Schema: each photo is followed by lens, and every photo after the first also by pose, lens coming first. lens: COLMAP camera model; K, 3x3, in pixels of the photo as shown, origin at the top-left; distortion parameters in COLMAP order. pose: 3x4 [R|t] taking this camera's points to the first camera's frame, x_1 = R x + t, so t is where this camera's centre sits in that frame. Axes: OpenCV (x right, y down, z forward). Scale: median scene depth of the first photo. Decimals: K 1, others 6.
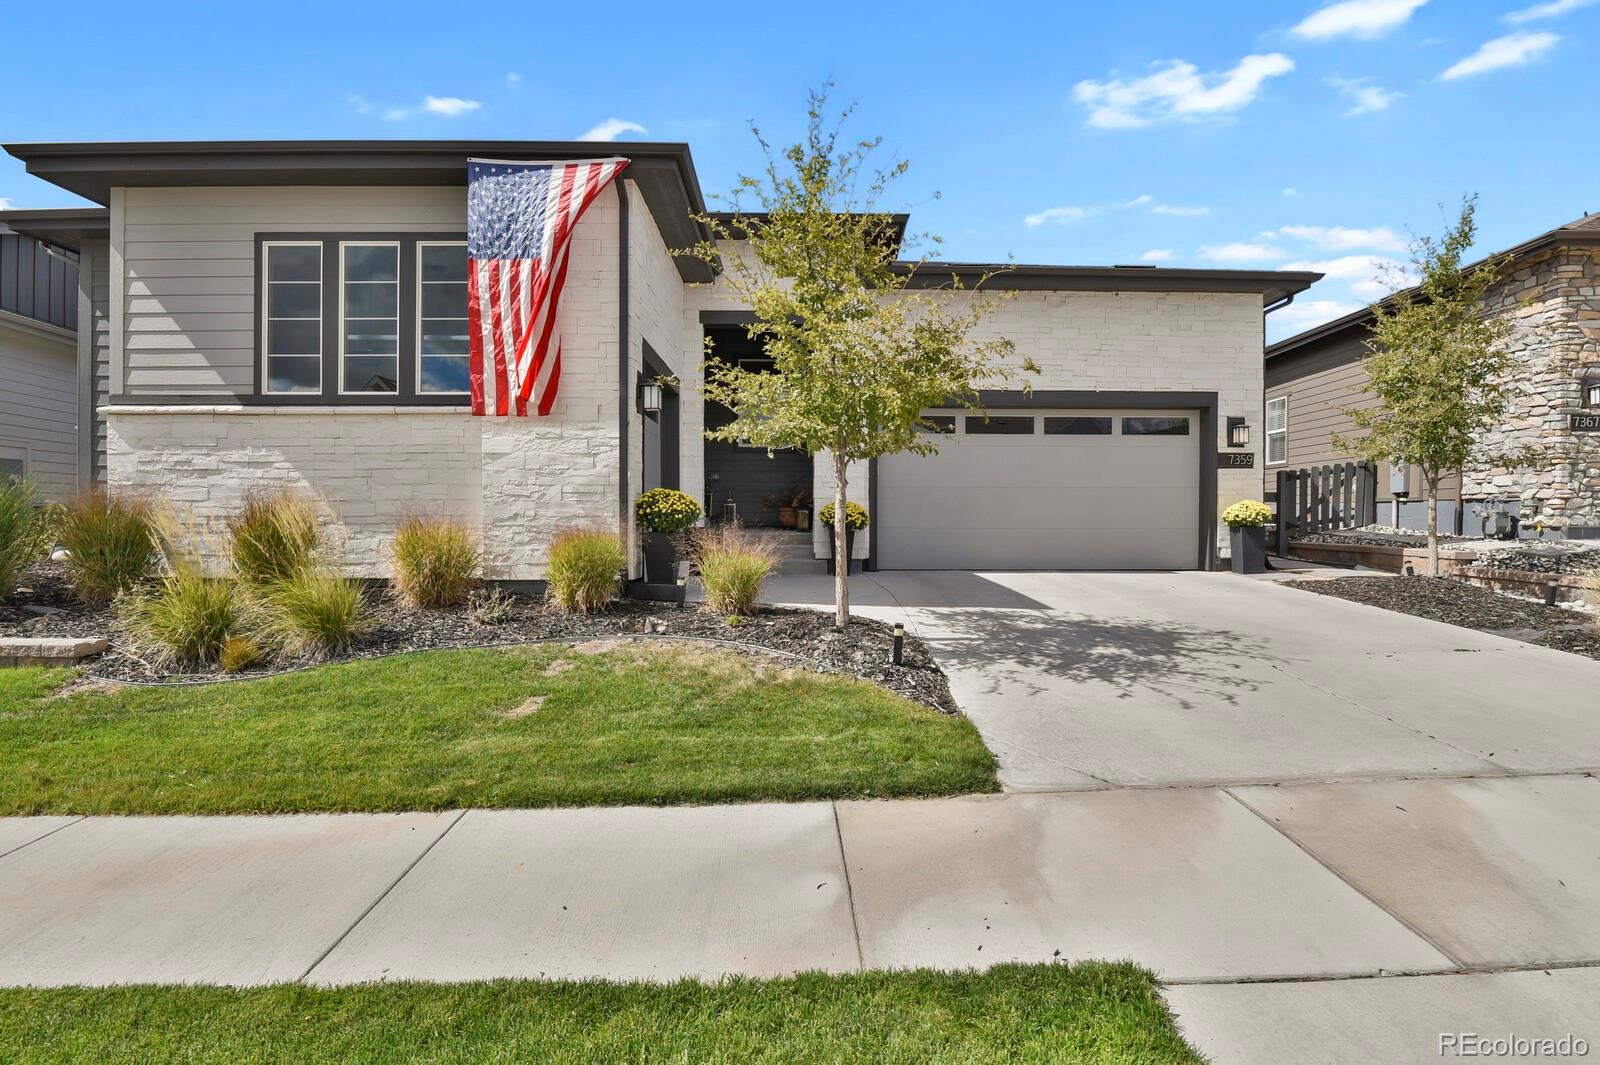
lens RADIAL K [[789.3, 0, 800.1], [0, 789.3, 533.6], [0, 0, 1]] dist [-0.016327, -0.004046]
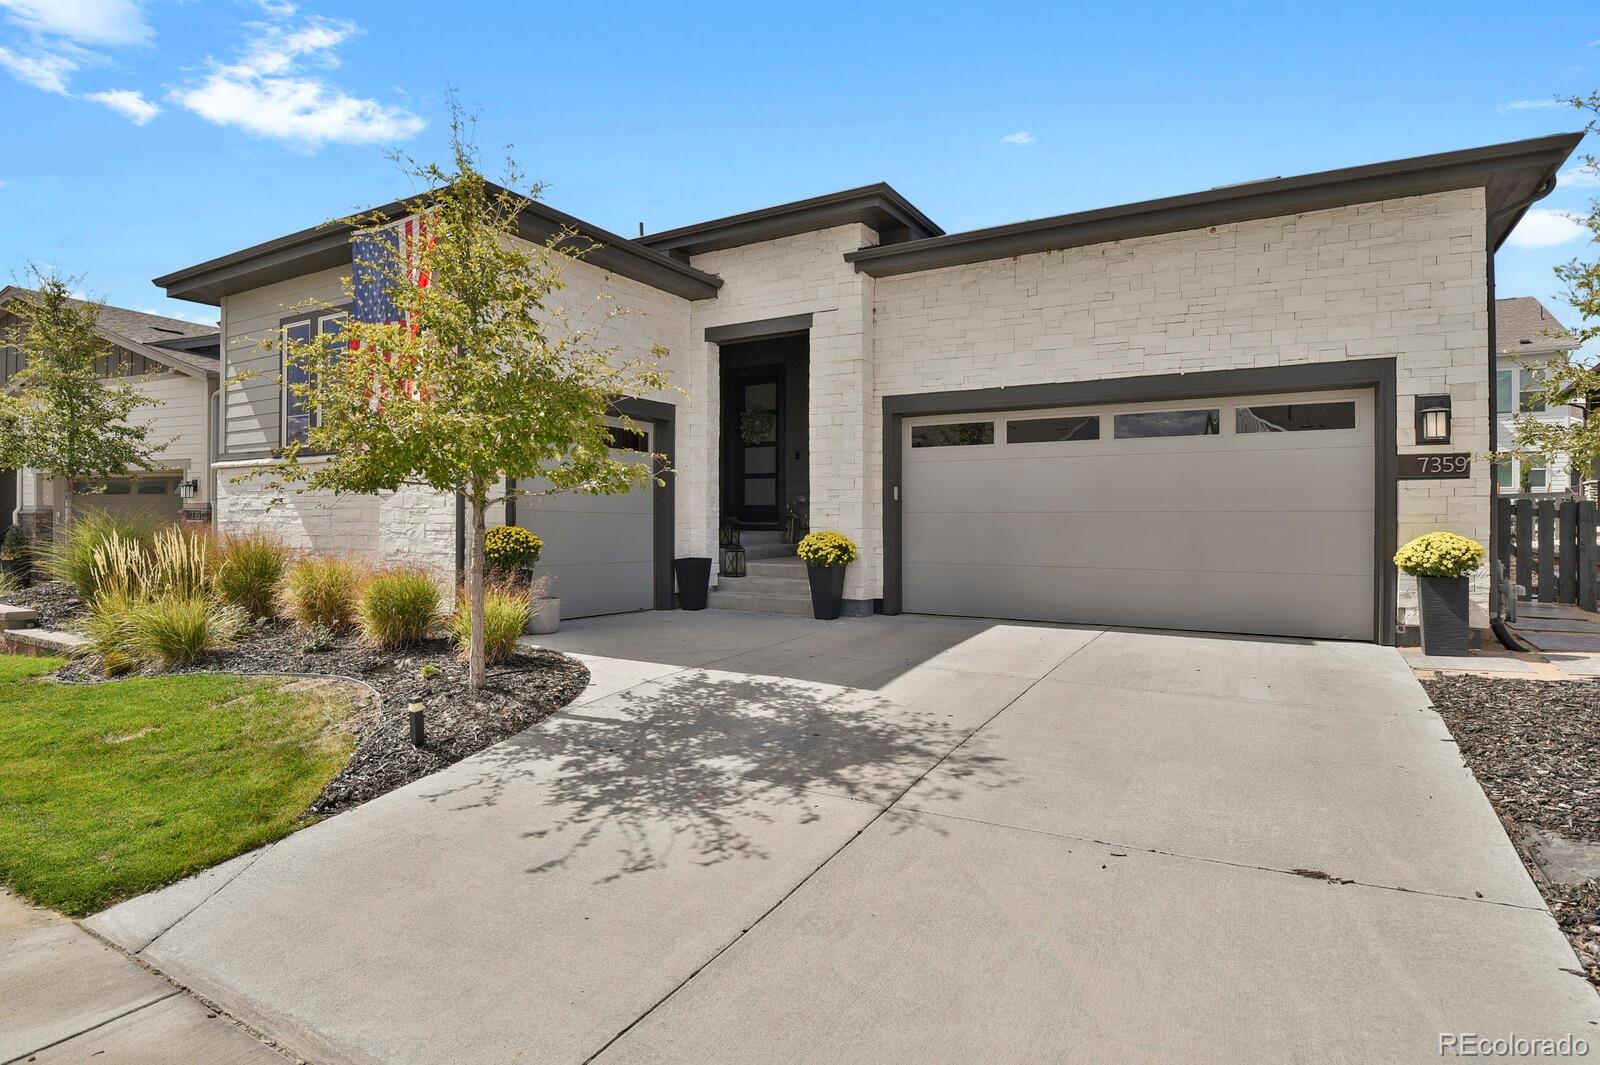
lens RADIAL K [[789.3, 0, 798.4], [0, 789.3, 530.7], [0, 0, 1]] dist [-0.016327, -0.004046]
pose [[0.866325, 0.004200, -0.499463, 0.431381], [-0.012150, 0.999846, -0.012666, -0.029647], [0.499333, 0.017042, 0.866243, 0.233183]]
